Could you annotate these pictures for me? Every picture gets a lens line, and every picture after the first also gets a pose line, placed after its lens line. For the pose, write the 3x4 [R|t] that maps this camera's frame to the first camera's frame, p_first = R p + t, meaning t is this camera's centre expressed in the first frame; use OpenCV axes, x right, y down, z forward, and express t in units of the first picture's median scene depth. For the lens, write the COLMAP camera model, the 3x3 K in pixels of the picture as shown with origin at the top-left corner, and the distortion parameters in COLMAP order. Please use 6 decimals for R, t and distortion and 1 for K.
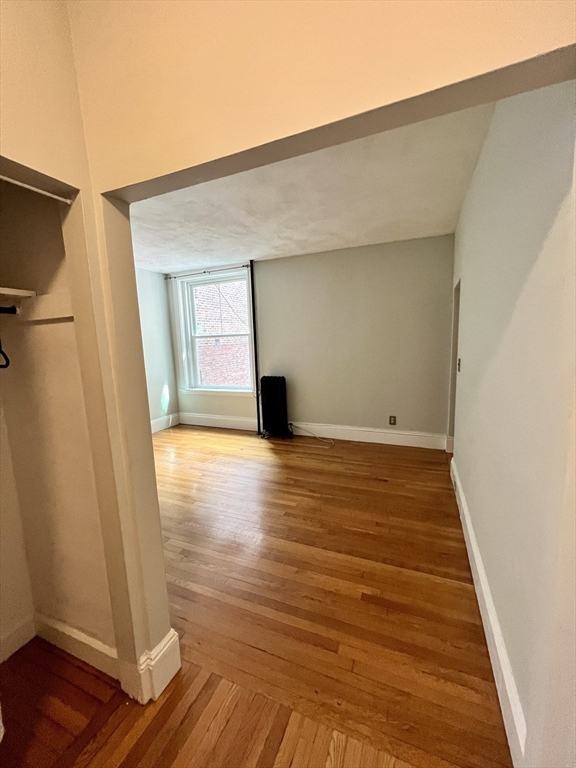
lens RADIAL K [[306.2, 0, 290.9], [0, 306.2, 381.5], [0, 0, 1]] dist [-0.001130, -0.000101]
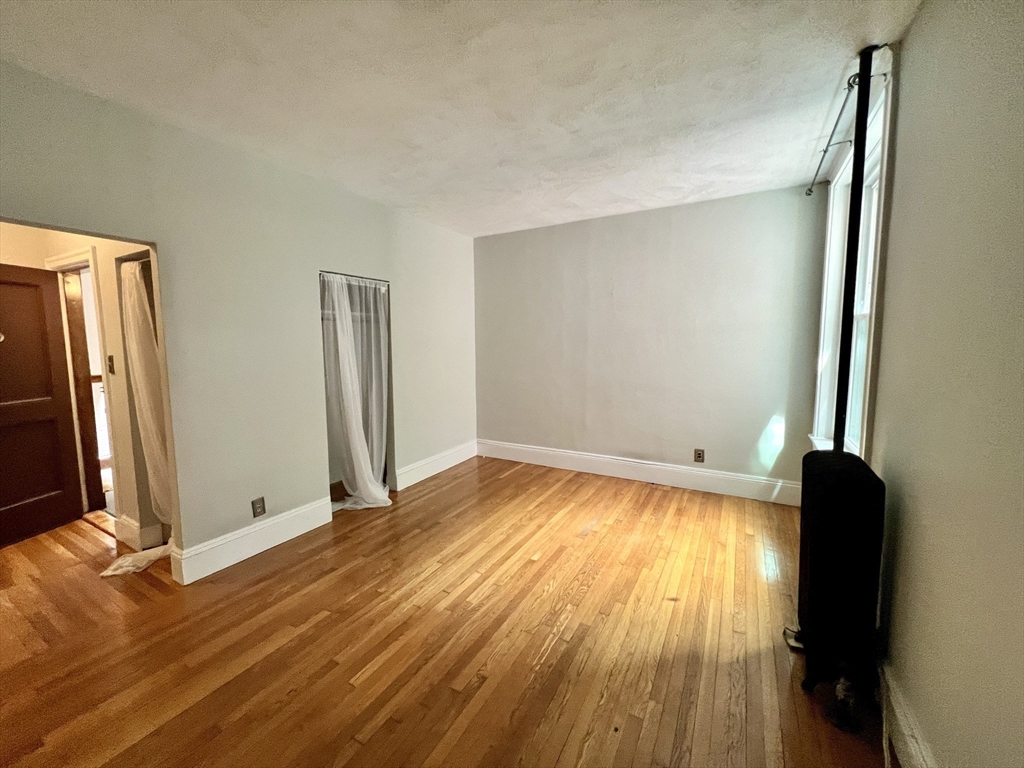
lens RADIAL K [[408.2, 0, 510.5], [0, 408.2, 380.3], [0, 0, 1]] dist [-0.001130, -0.000101]
pose [[-0.111905, 0.130121, -0.985163, 0.312623], [-0.122837, 0.981975, 0.143653, -0.098476], [0.986098, 0.137090, -0.093905, 0.708159]]
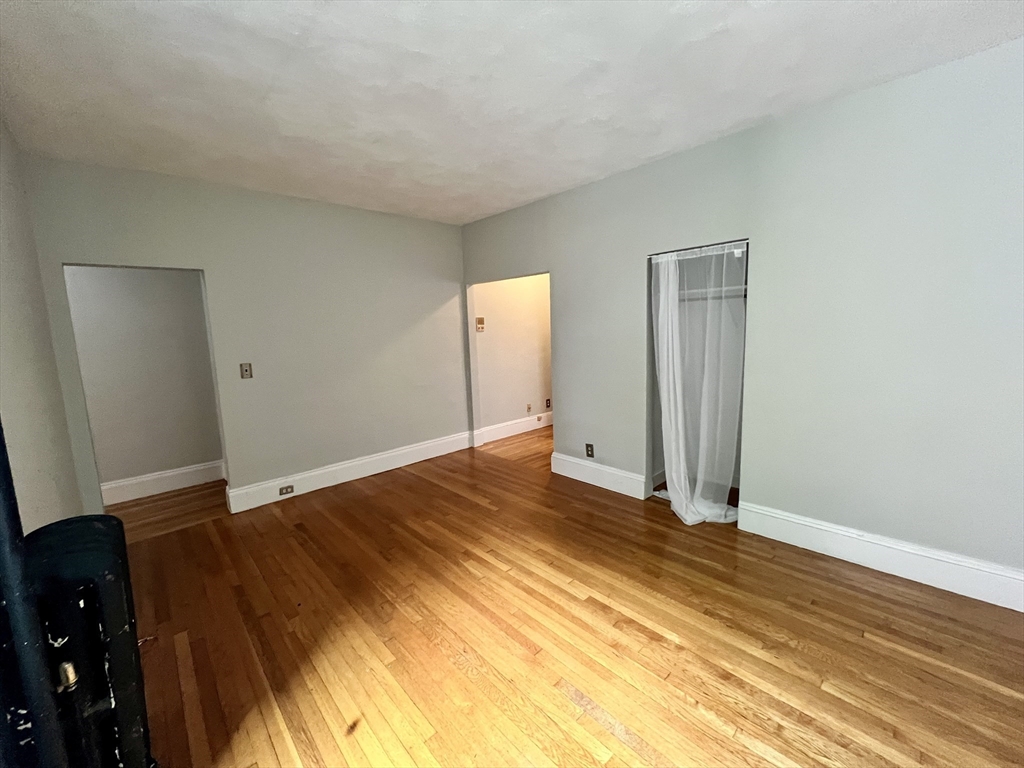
lens RADIAL K [[410.7, 0, 512.0], [0, 410.7, 384.0], [0, 0, 1]] dist [0.000021, 0.000050]
pose [[-0.912010, 0.011923, 0.409994, -0.392708], [0.121817, 0.962350, 0.242989, -0.127988], [-0.391661, 0.271552, -0.879125, 1.047157]]
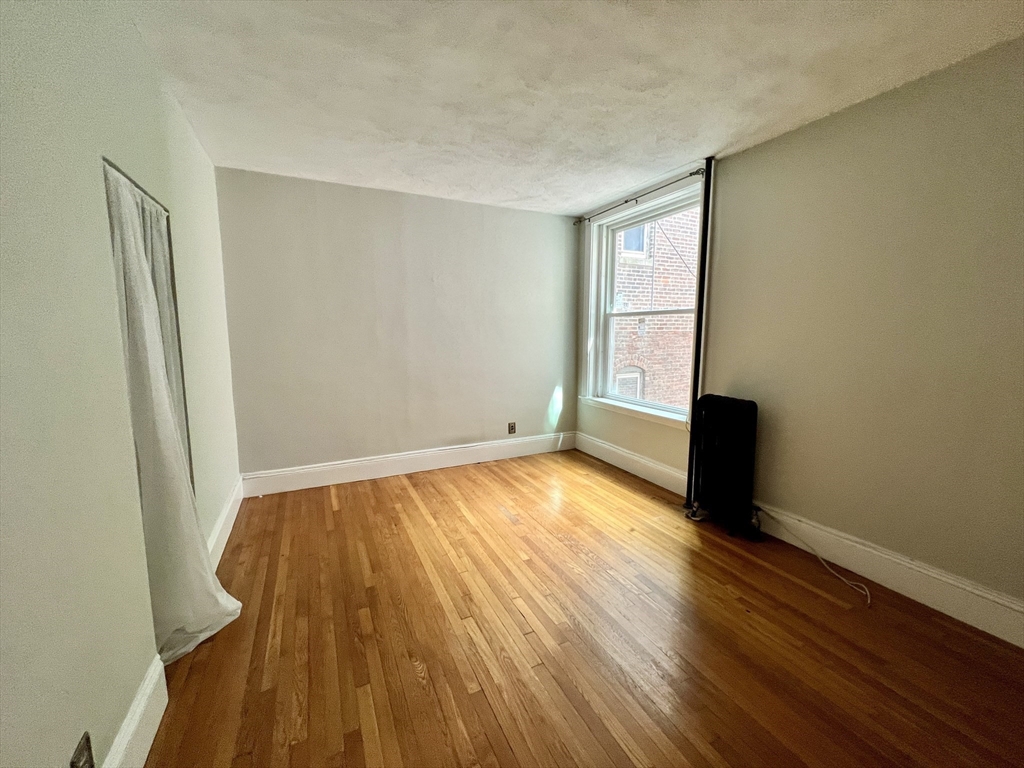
lens RADIAL K [[408.2, 0, 510.5], [0, 408.2, 380.3], [0, 0, 1]] dist [-0.001130, -0.000101]
pose [[0.755996, 0.113076, -0.644736, 0.088376], [-0.113631, 0.992682, 0.040860, -0.029936], [0.644638, 0.042372, 0.763312, 0.293209]]
